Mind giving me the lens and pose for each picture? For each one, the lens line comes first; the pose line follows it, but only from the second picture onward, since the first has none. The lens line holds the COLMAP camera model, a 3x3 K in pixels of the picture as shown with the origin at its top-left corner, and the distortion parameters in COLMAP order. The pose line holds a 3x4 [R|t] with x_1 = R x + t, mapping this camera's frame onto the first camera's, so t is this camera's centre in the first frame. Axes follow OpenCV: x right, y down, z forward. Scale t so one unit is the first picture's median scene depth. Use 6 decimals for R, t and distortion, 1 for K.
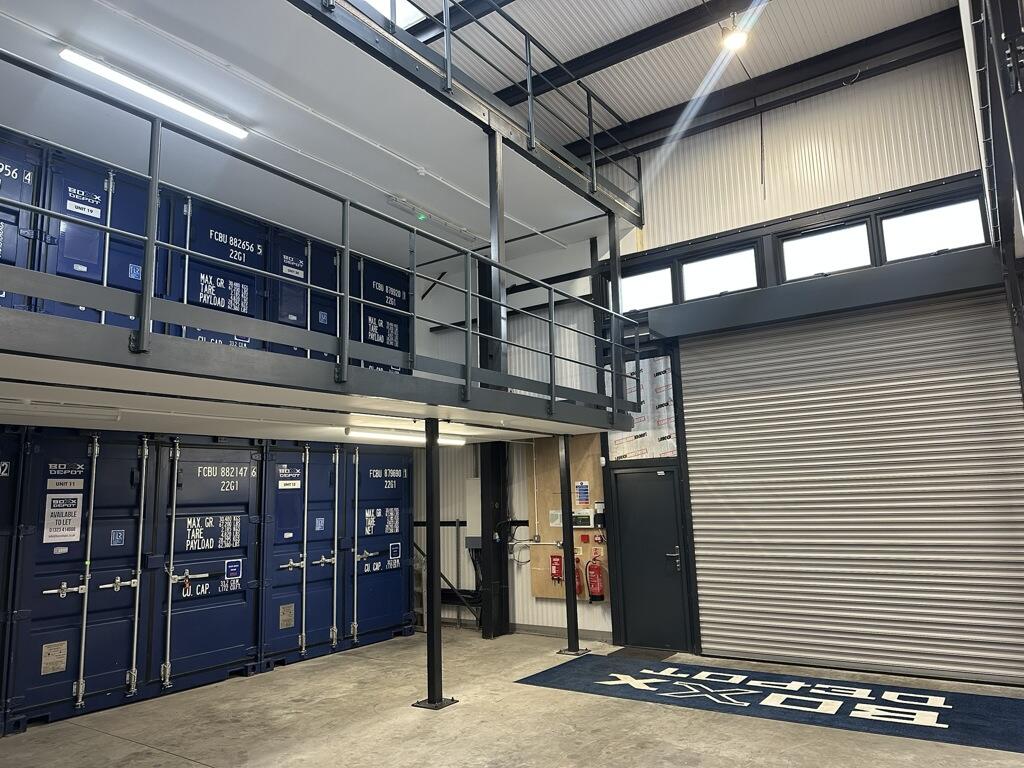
lens RADIAL K [[712.2, 0, 521.1], [0, 712.2, 377.0], [0, 0, 1]] dist [0.066615, -0.099421]
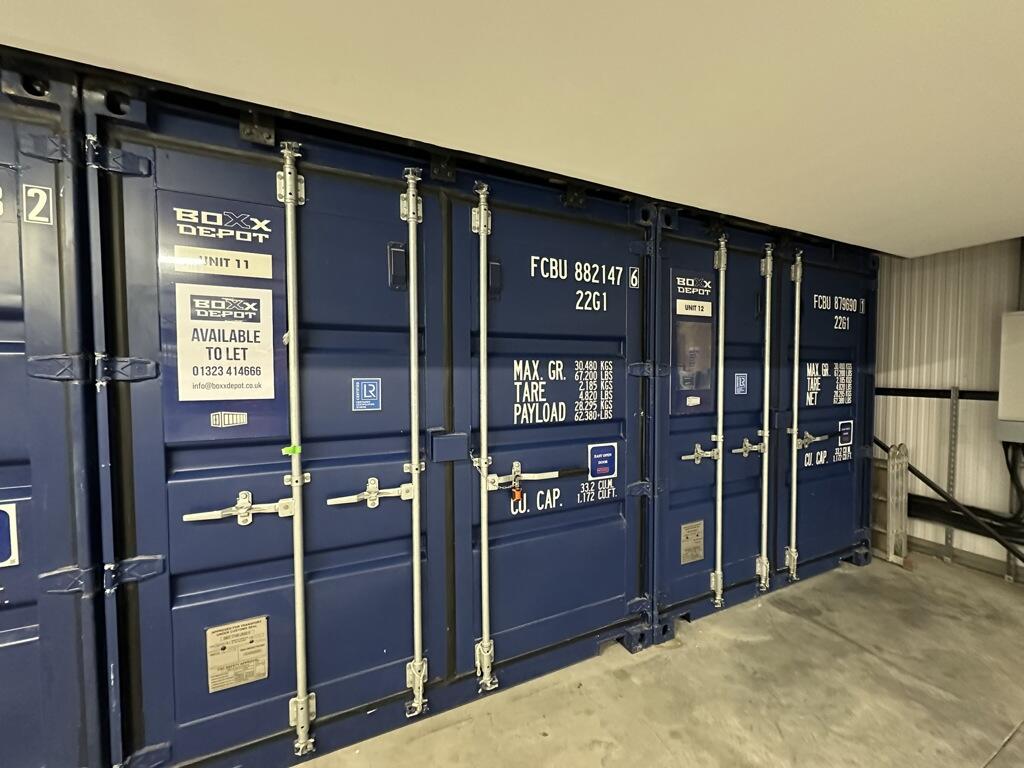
lens RADIAL K [[409.8, 0, 514.0], [0, 409.8, 384.3], [0, 0, 1]] dist [-0.003276, 0.000278]
pose [[0.860459, 0.051640, -0.506896, -0.305140], [0.056693, 0.978970, 0.195970, 0.149587], [0.506356, -0.197361, 0.839436, 0.723503]]
